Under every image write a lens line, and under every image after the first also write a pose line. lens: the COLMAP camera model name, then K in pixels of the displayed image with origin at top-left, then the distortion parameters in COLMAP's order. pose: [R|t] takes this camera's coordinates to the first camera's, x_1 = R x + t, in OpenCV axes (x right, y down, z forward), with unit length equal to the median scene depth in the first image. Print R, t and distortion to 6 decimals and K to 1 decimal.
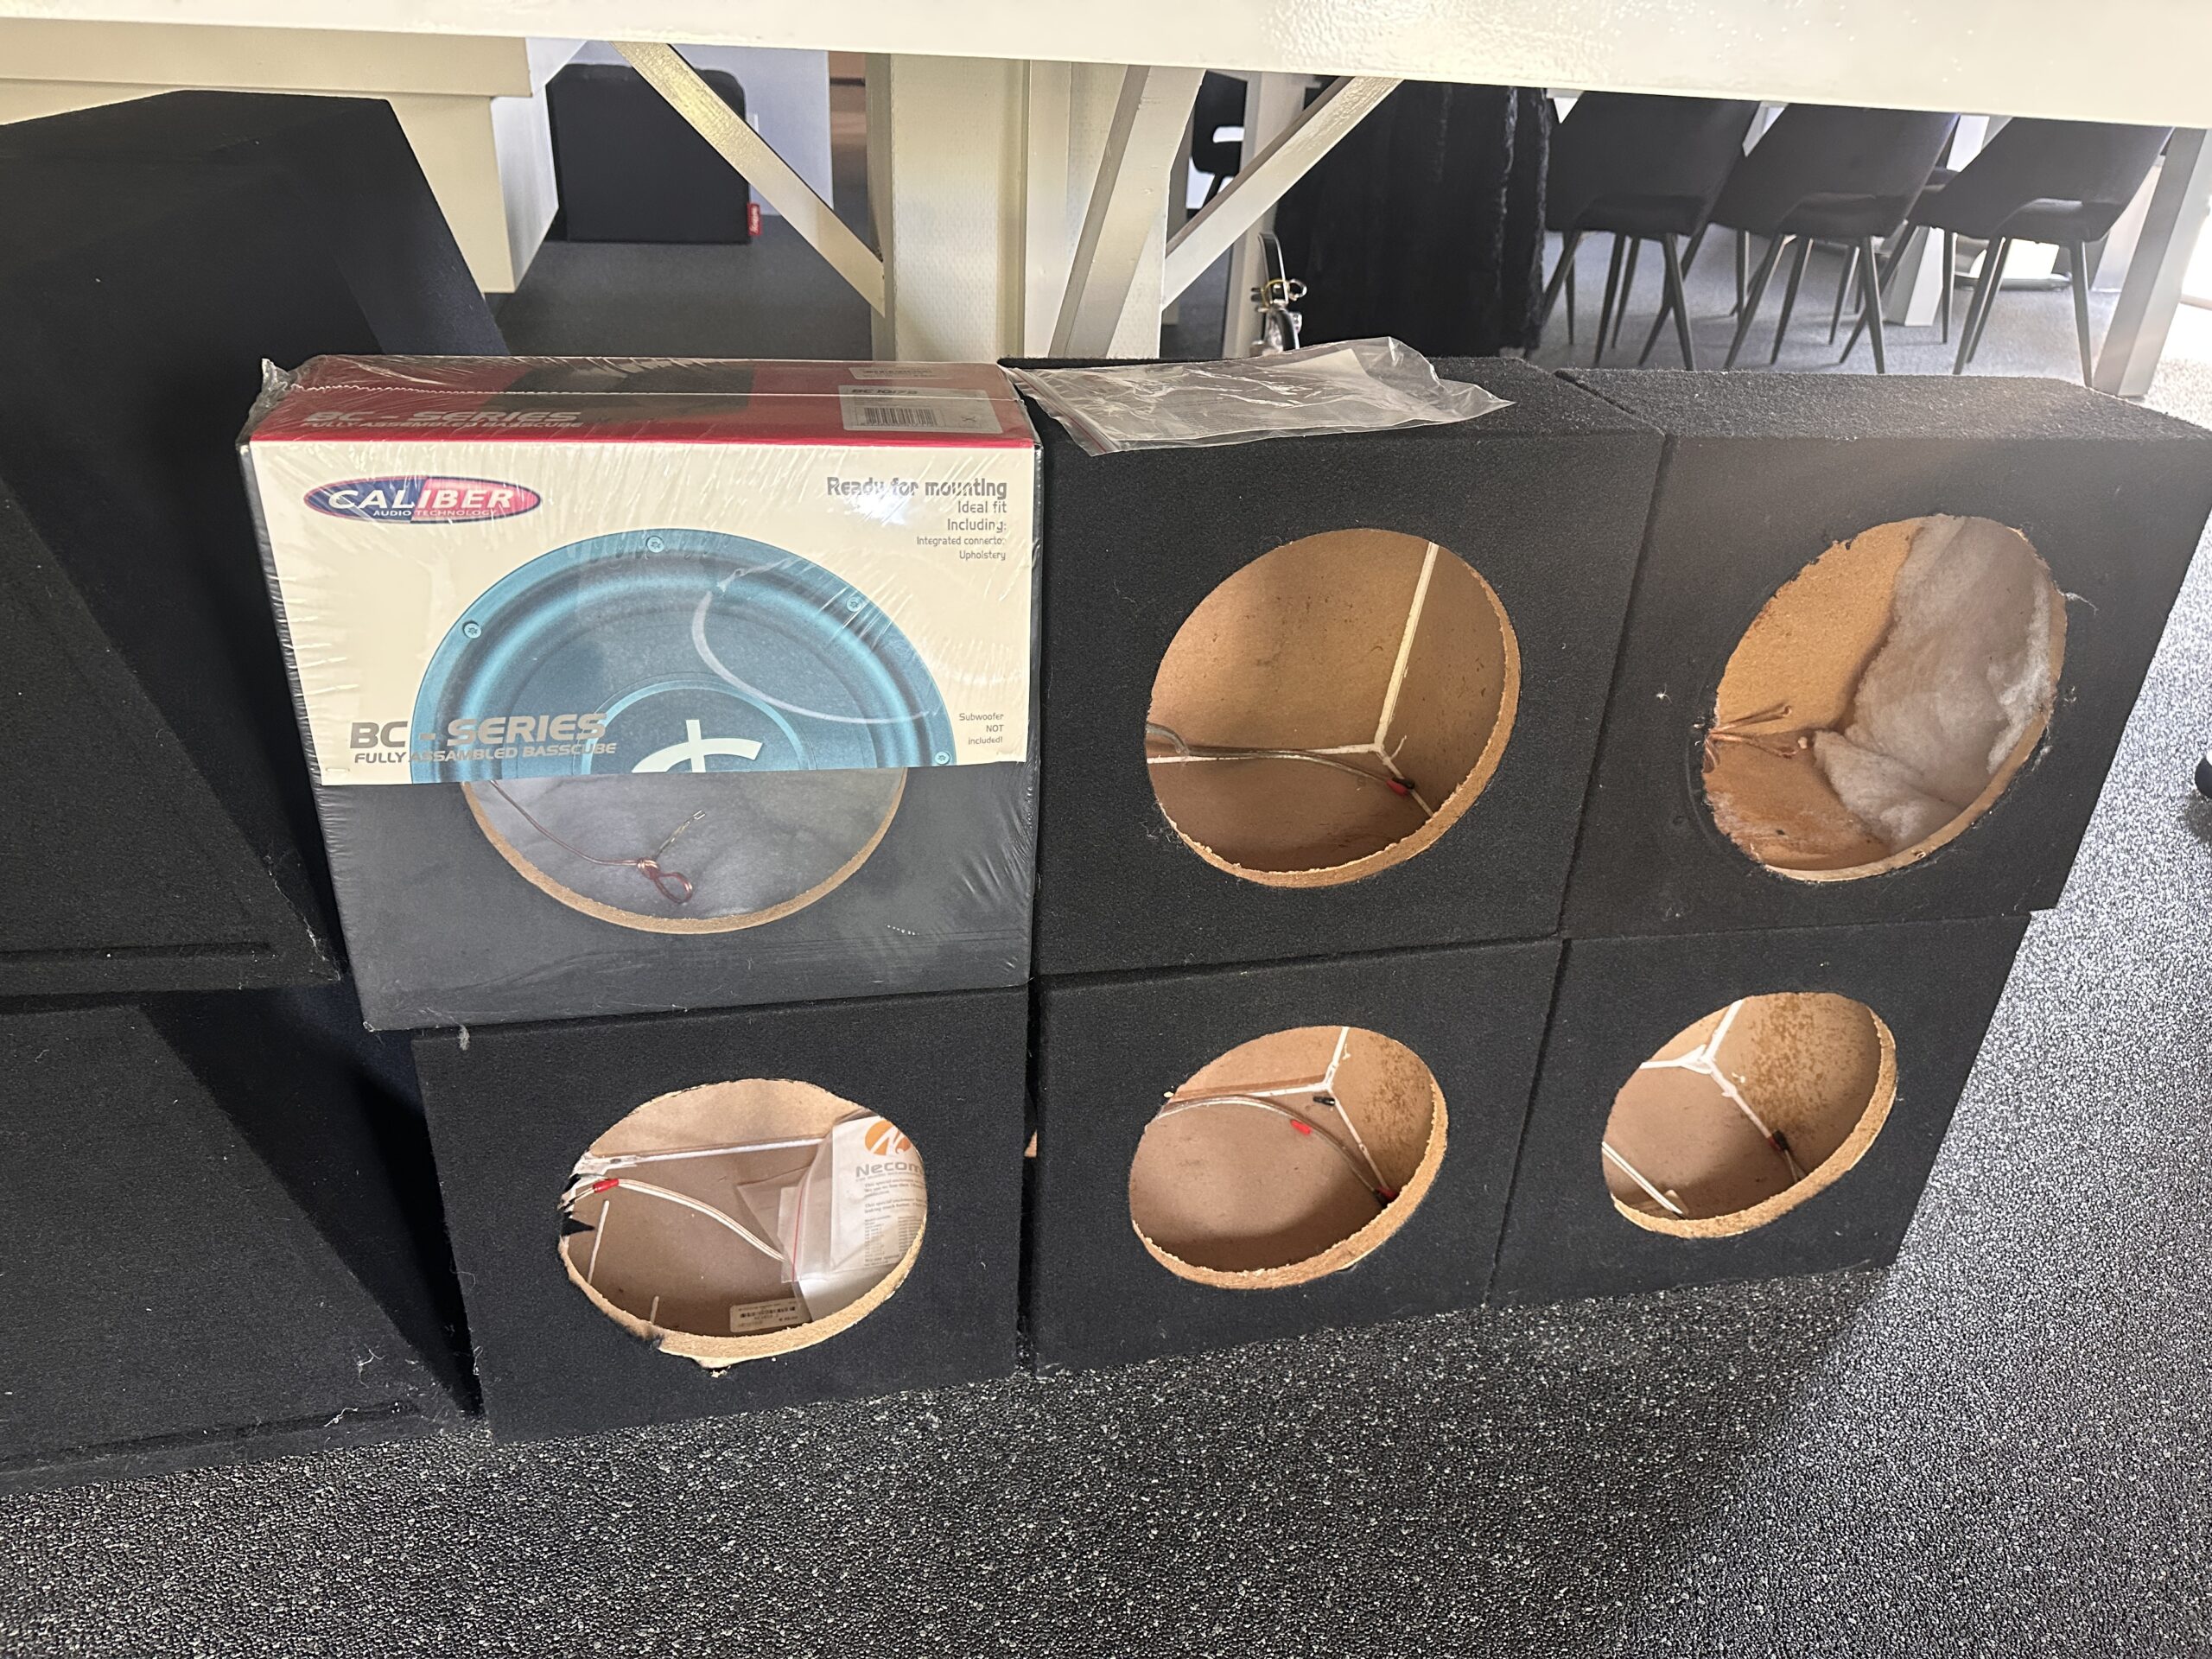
lens RADIAL K [[1526.0, 0, 1106.0], [0, 1526.0, 829.5], [0, 0, 1]] dist [0.077069, -0.150948]
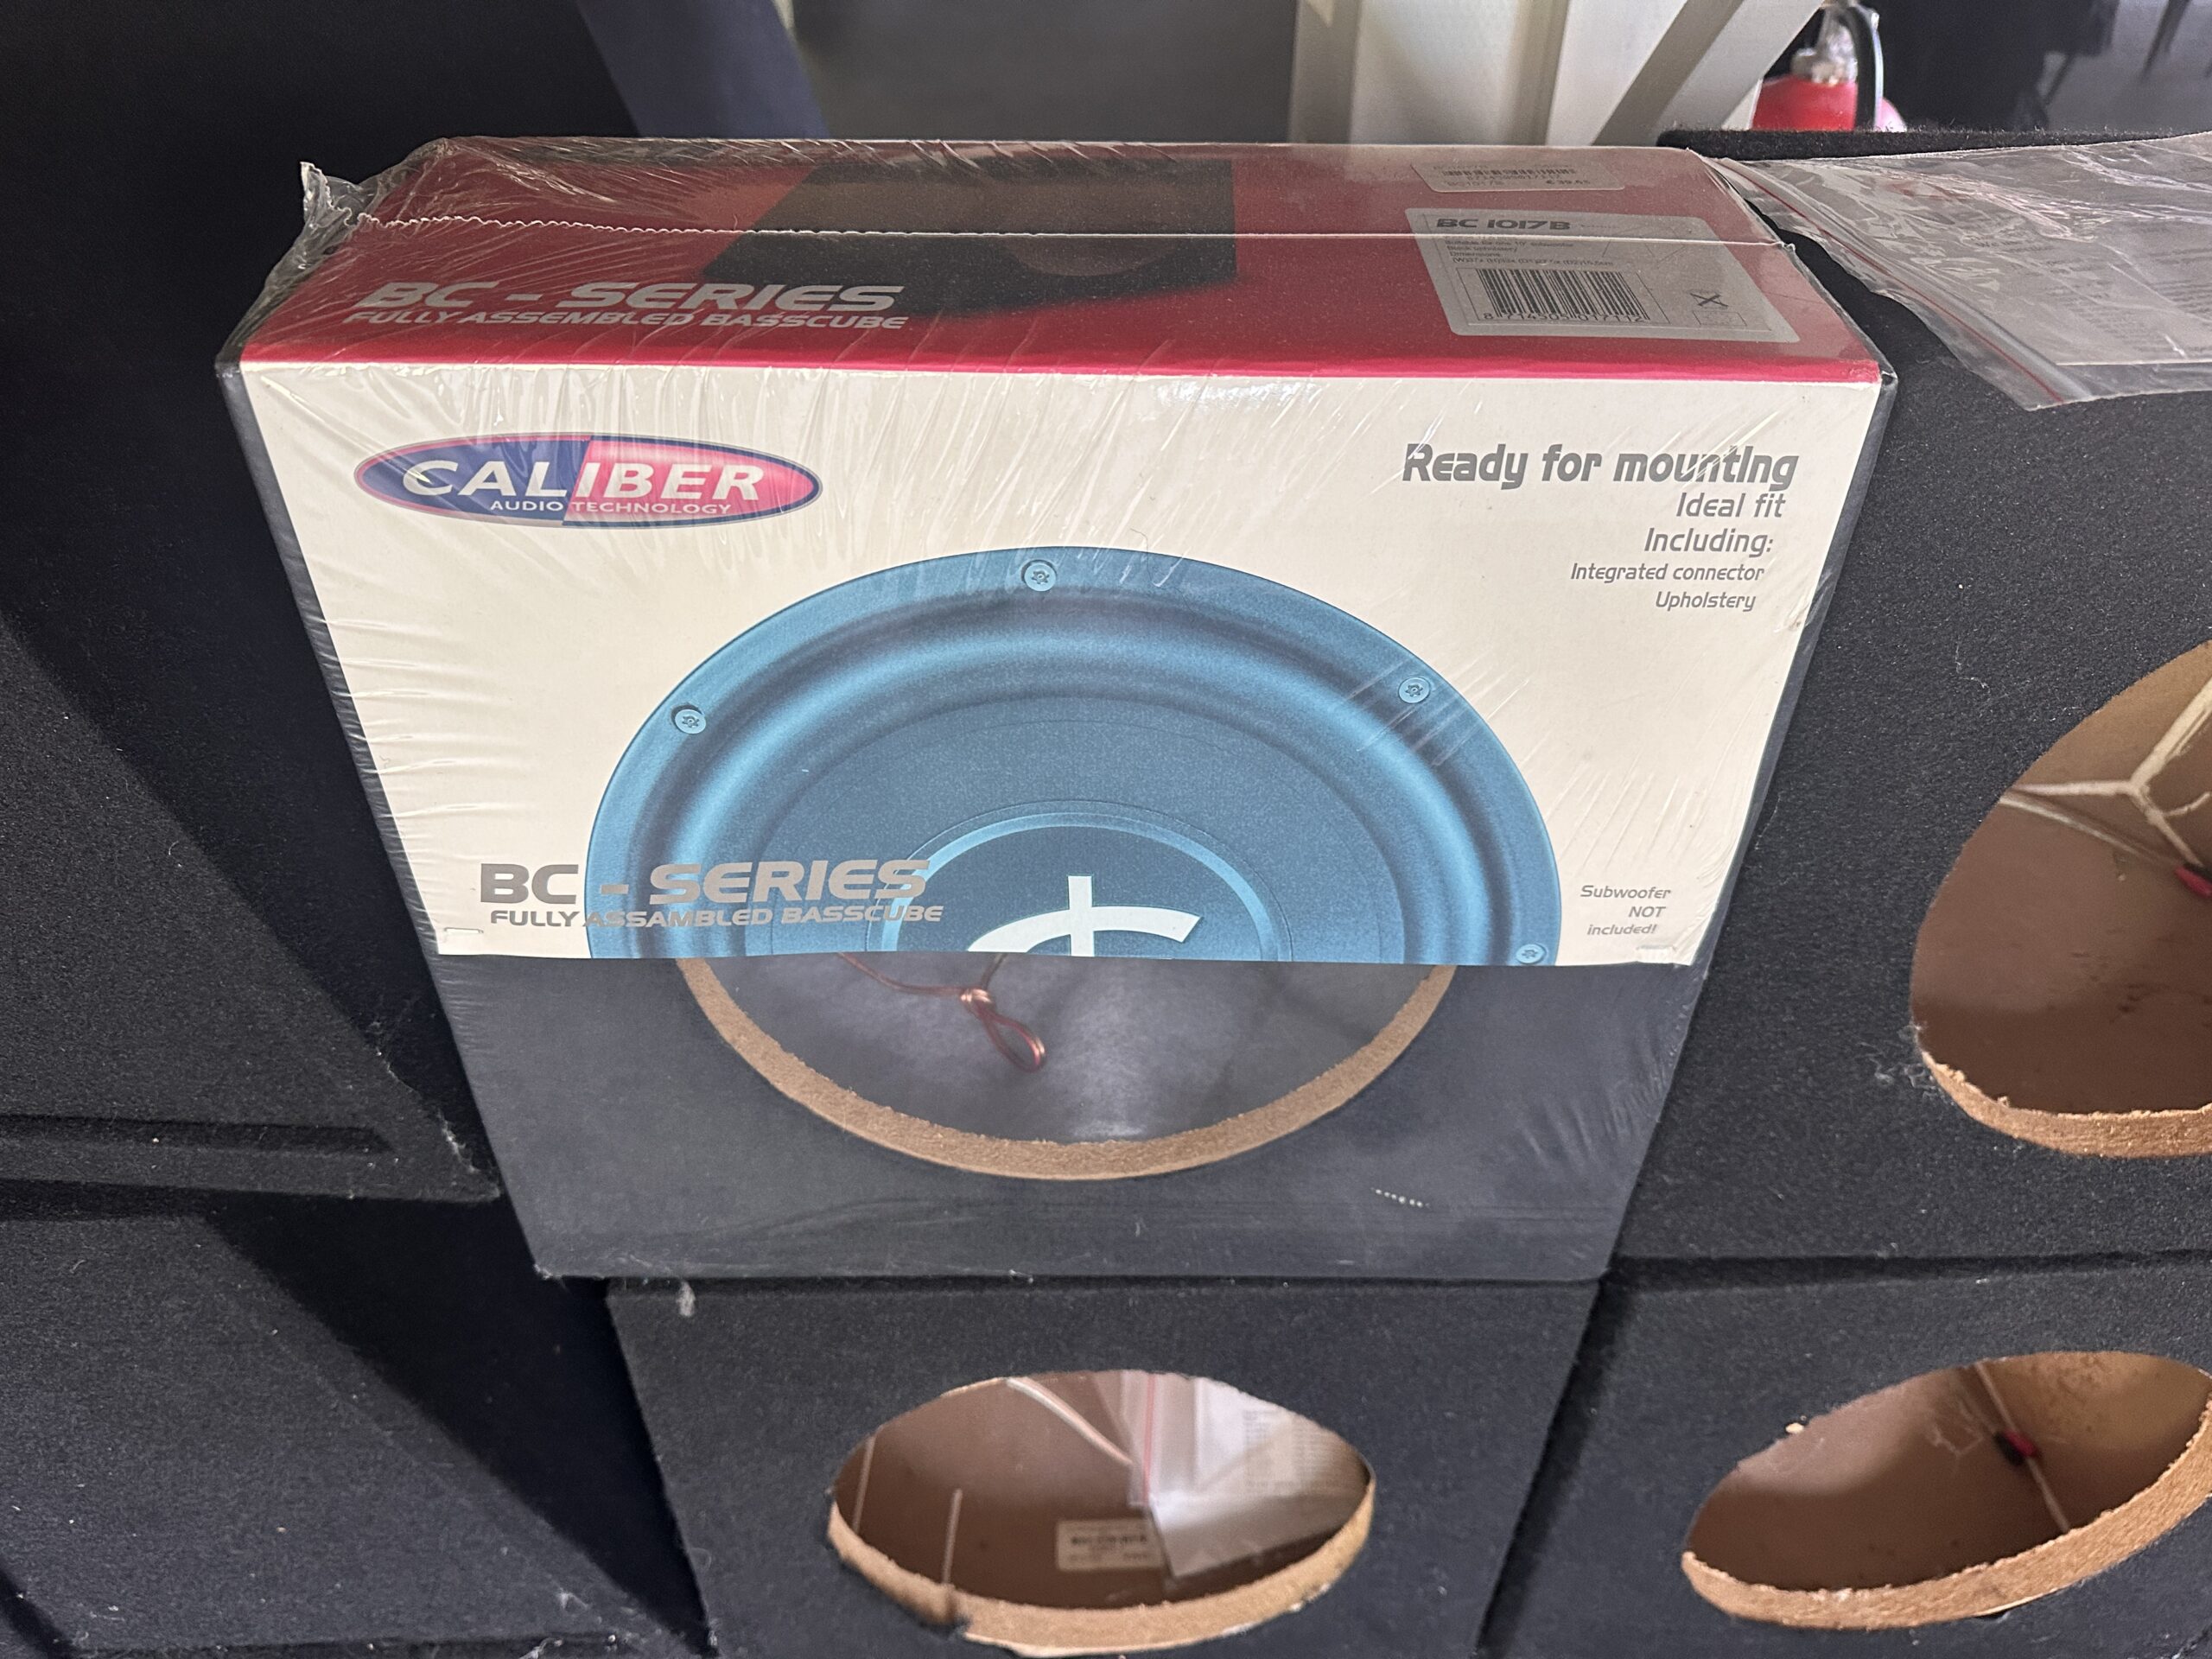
lens RADIAL K [[1556.5, 0, 1103.0], [0, 1556.5, 855.1], [0, 0, 1]] dist [0.166830, -0.343124]
pose [[0.979189, 0.095836, -0.178896, -0.167907], [-0.061070, 0.979767, 0.190598, -0.185279], [0.193543, -0.175706, 0.965230, 0.484109]]
